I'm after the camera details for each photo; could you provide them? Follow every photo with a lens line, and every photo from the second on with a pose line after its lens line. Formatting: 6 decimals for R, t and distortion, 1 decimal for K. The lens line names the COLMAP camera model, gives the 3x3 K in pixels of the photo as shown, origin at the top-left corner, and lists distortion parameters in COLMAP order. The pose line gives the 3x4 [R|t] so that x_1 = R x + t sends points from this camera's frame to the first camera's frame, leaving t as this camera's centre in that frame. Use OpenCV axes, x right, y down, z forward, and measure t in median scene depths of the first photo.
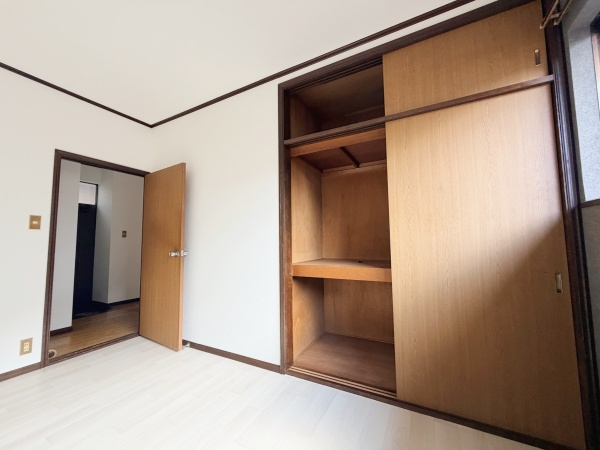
lens RADIAL K [[239.1, 0, 300.0], [0, 239.1, 225.0], [0, 0, 1]] dist [0.001304, -0.000014]
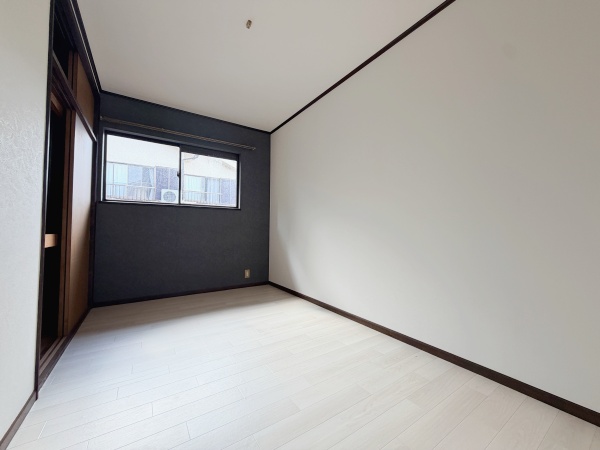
lens RADIAL K [[239.1, 0, 300.0], [0, 239.1, 225.0], [0, 0, 1]] dist [0.001304, -0.000014]
pose [[-0.876393, 0.027705, 0.480800, -1.114240], [-0.023318, 0.994732, -0.099822, 0.219154], [-0.481032, -0.098694, -0.871130, 1.370436]]
